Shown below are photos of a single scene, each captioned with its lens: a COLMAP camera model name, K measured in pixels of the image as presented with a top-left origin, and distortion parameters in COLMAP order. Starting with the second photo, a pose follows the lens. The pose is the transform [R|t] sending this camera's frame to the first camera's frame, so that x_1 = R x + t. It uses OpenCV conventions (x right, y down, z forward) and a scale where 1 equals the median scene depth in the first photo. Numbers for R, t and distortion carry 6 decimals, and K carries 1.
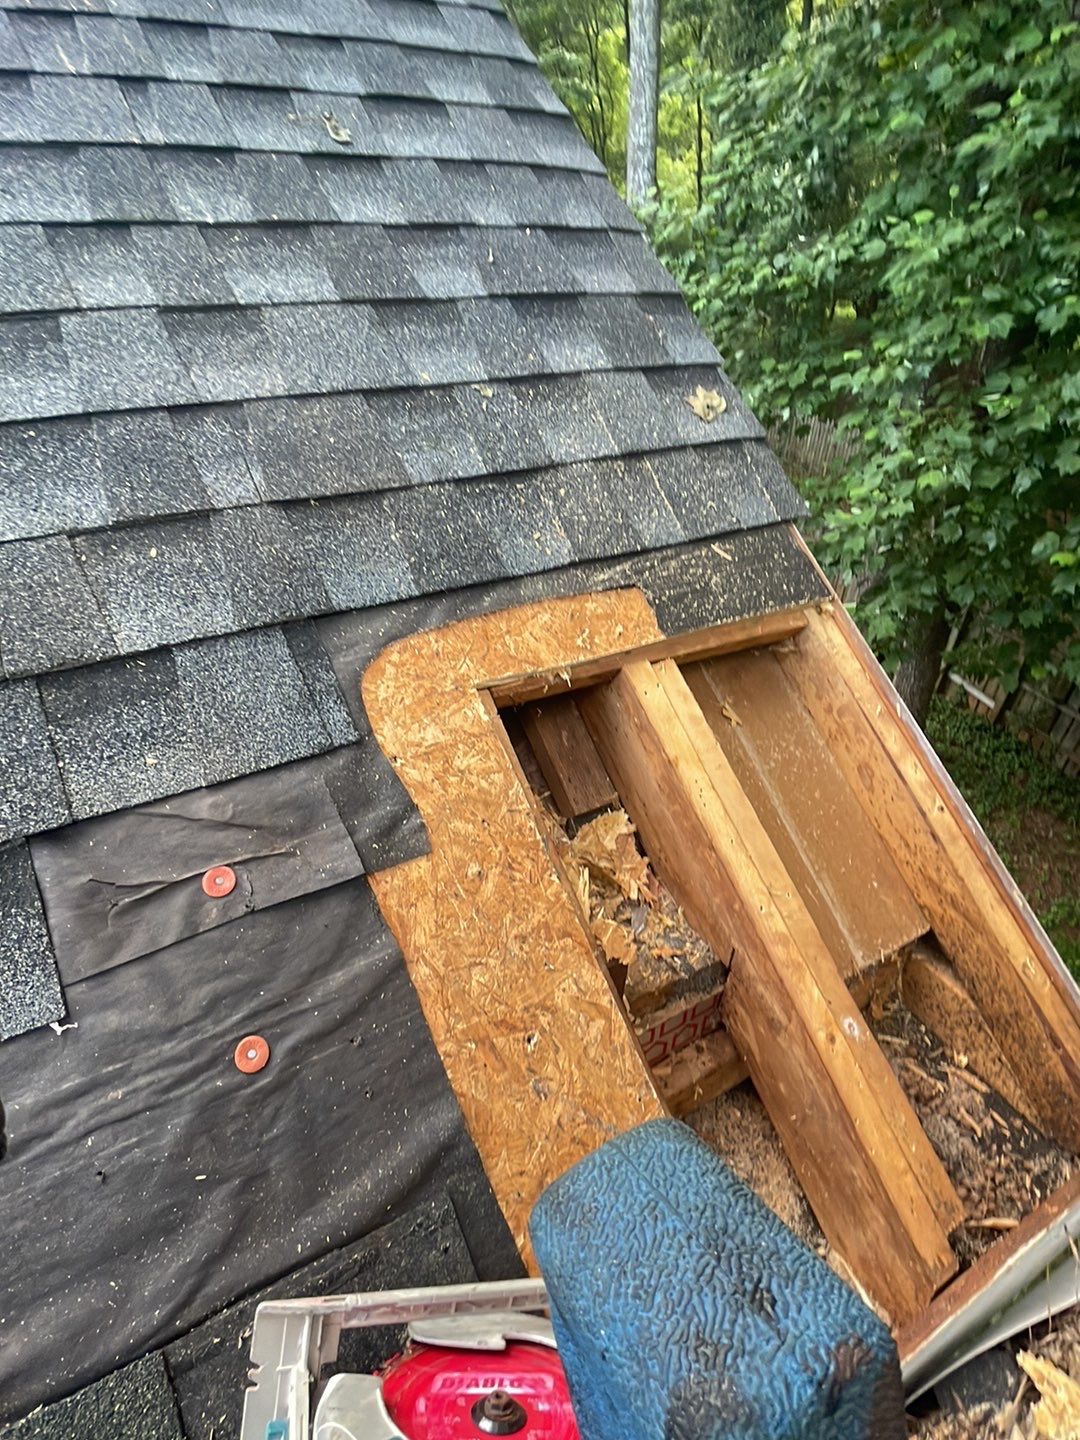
lens RADIAL K [[787.8, 0, 534.7], [0, 787.8, 712.0], [0, 0, 1]] dist [0.033650, -0.028975]
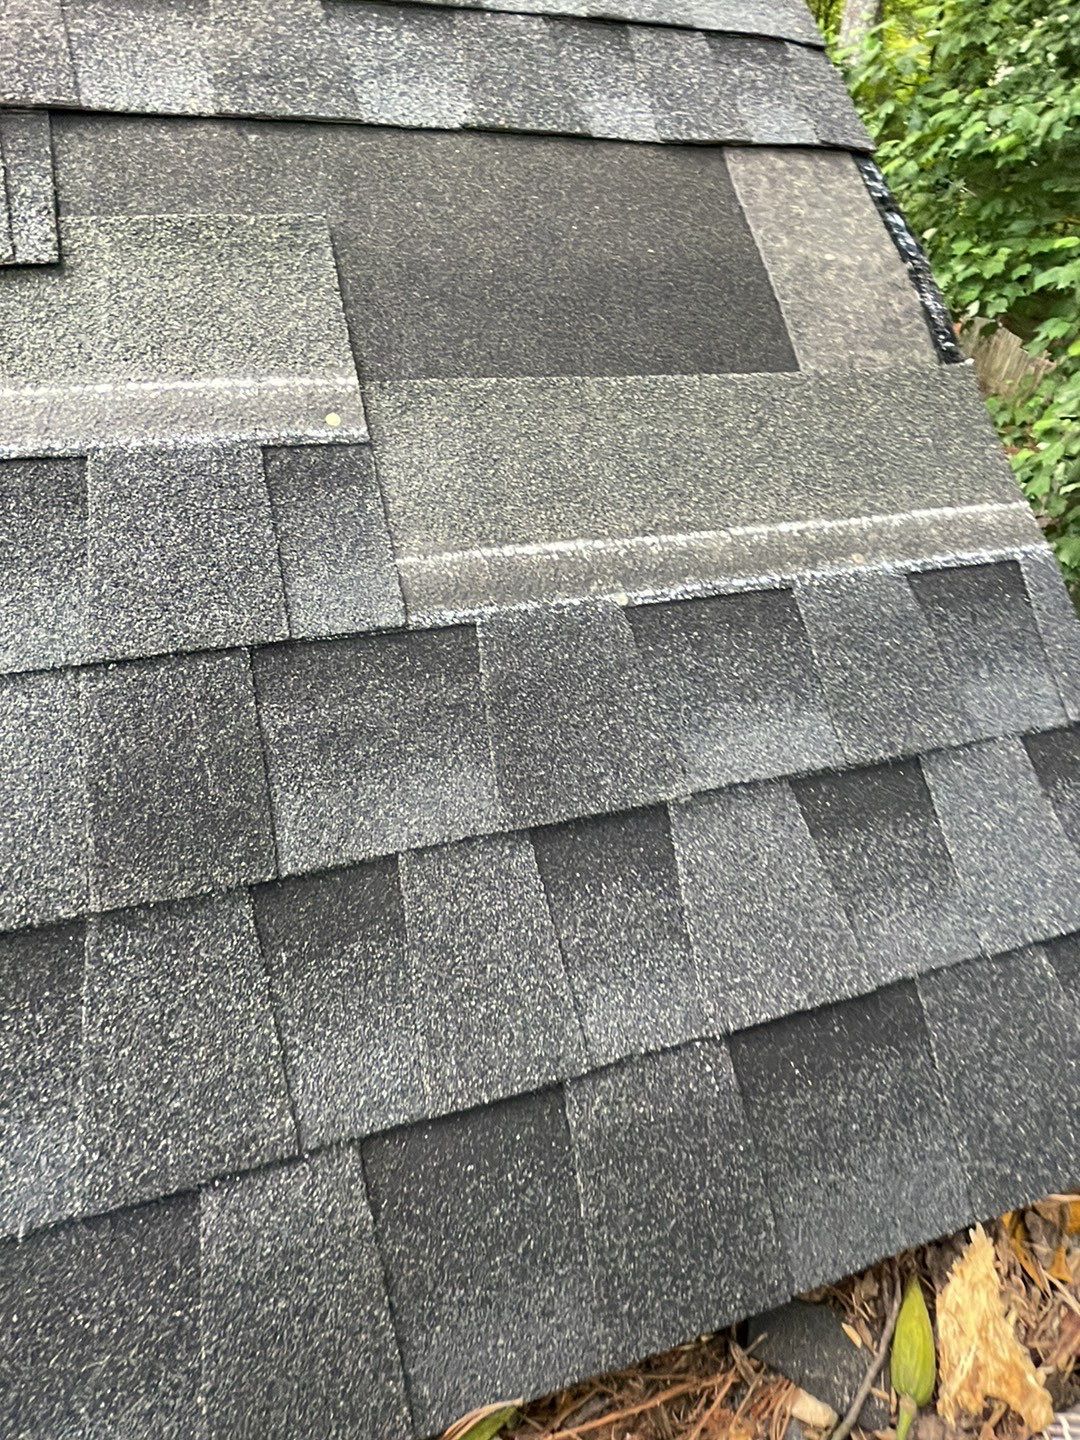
lens RADIAL K [[788.1, 0, 542.7], [0, 788.1, 724.2], [0, 0, 1]] dist [-0.001204, -0.001029]
pose [[0.978992, 0.150407, -0.137671, 0.268883], [-0.135418, 0.984384, 0.112476, 0.226563], [0.152438, -0.091470, 0.984071, 0.255608]]
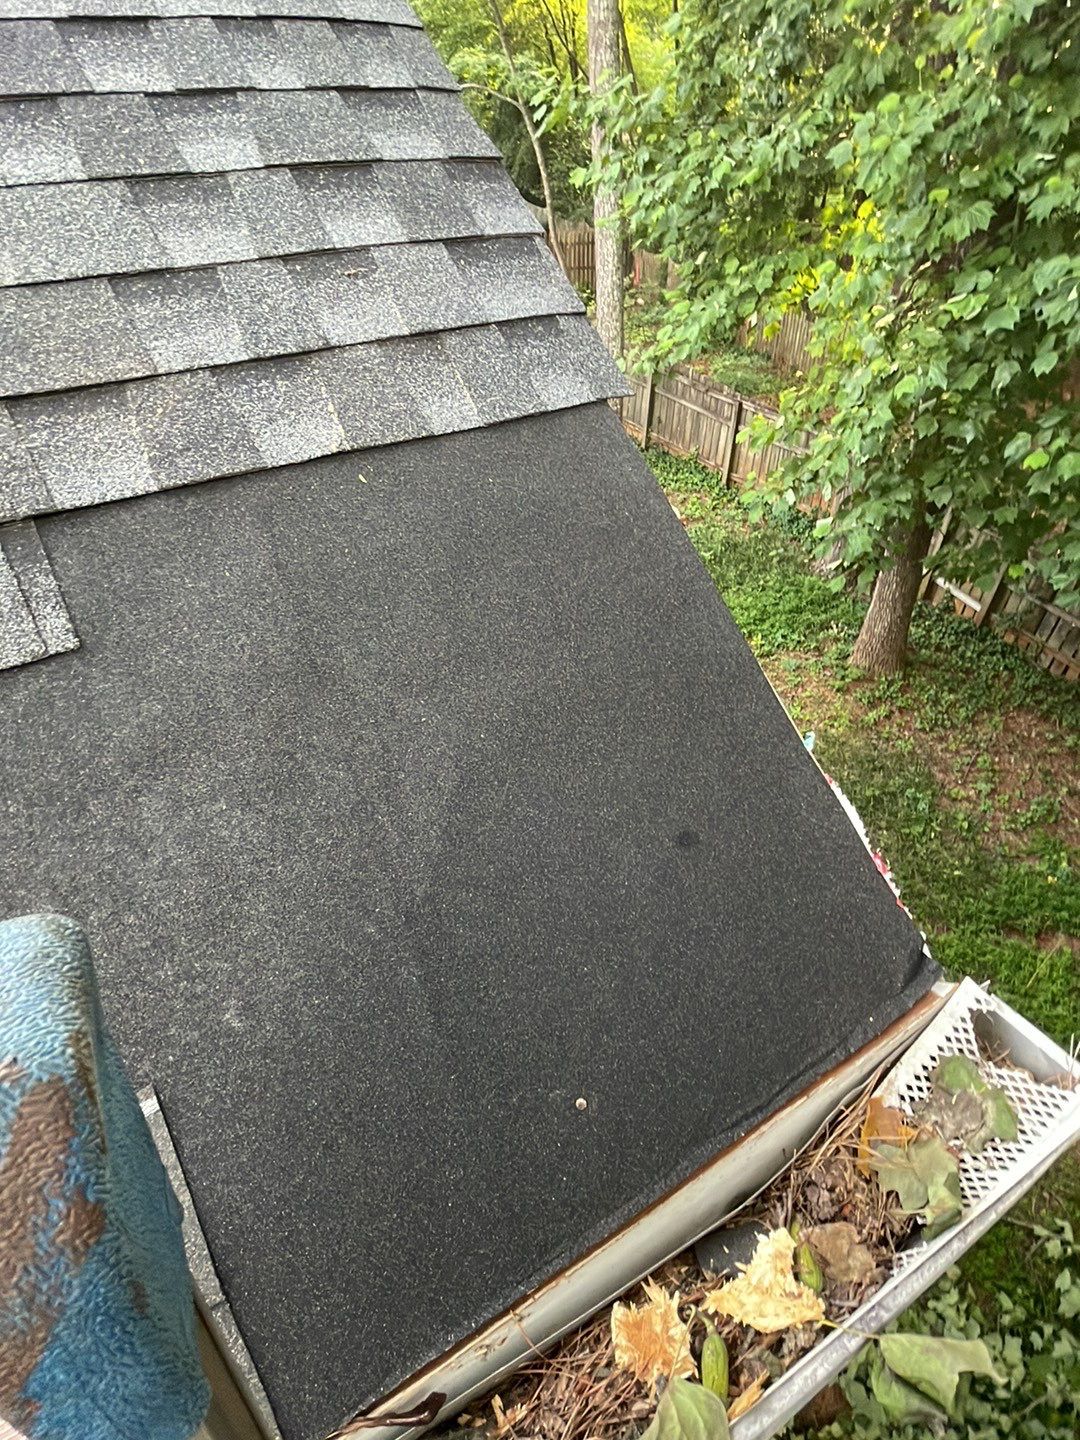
lens RADIAL K [[787.2, 0, 539.7], [0, 787.2, 714.3], [0, 0, 1]] dist [0.014070, -0.016691]
pose [[0.998699, -0.050346, -0.008057, 0.254887], [0.050871, 0.994533, 0.091188, 0.044635], [0.003422, -0.091479, 0.995801, 0.032498]]
